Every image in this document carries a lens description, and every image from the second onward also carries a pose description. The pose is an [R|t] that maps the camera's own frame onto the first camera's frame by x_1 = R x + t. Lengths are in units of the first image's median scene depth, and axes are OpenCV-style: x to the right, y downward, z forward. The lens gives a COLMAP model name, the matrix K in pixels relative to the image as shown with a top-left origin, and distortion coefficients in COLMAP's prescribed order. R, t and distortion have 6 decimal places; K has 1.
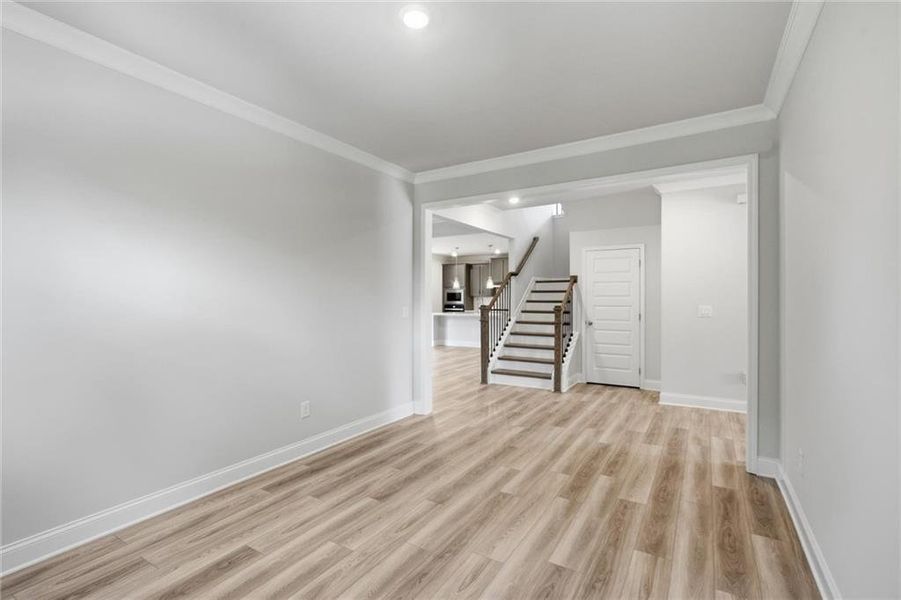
lens RADIAL K [[415.9, 0, 450.8], [0, 415.9, 298.1], [0, 0, 1]] dist [-0.000537, 0.001933]
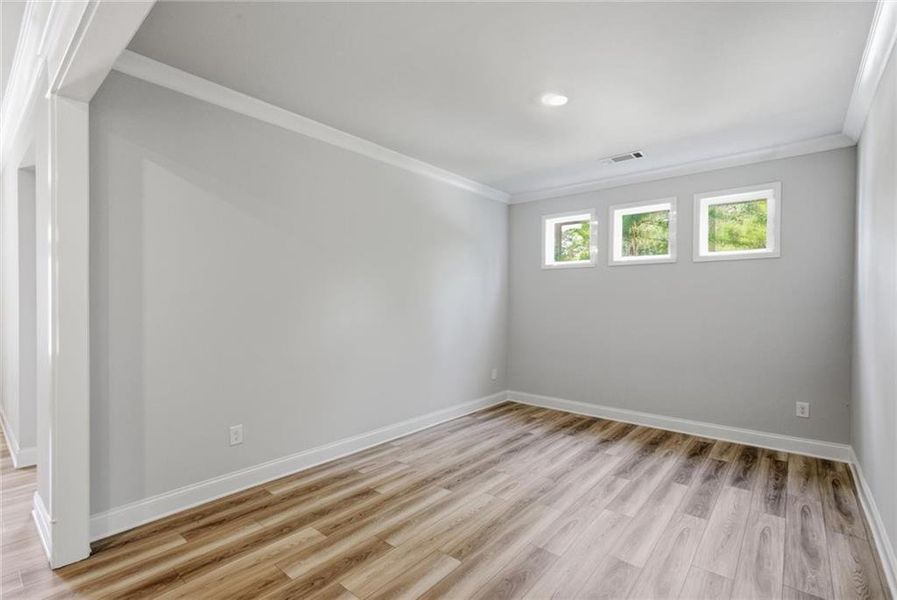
lens RADIAL K [[414.1, 0, 446.2], [0, 414.1, 302.1], [0, 0, 1]] dist [-0.000537, 0.001933]
pose [[-0.988920, -0.003810, 0.148399, 0.041621], [-0.003171, 0.999985, 0.004541, -0.004805], [-0.148414, 0.004020, -0.988917, 1.924165]]
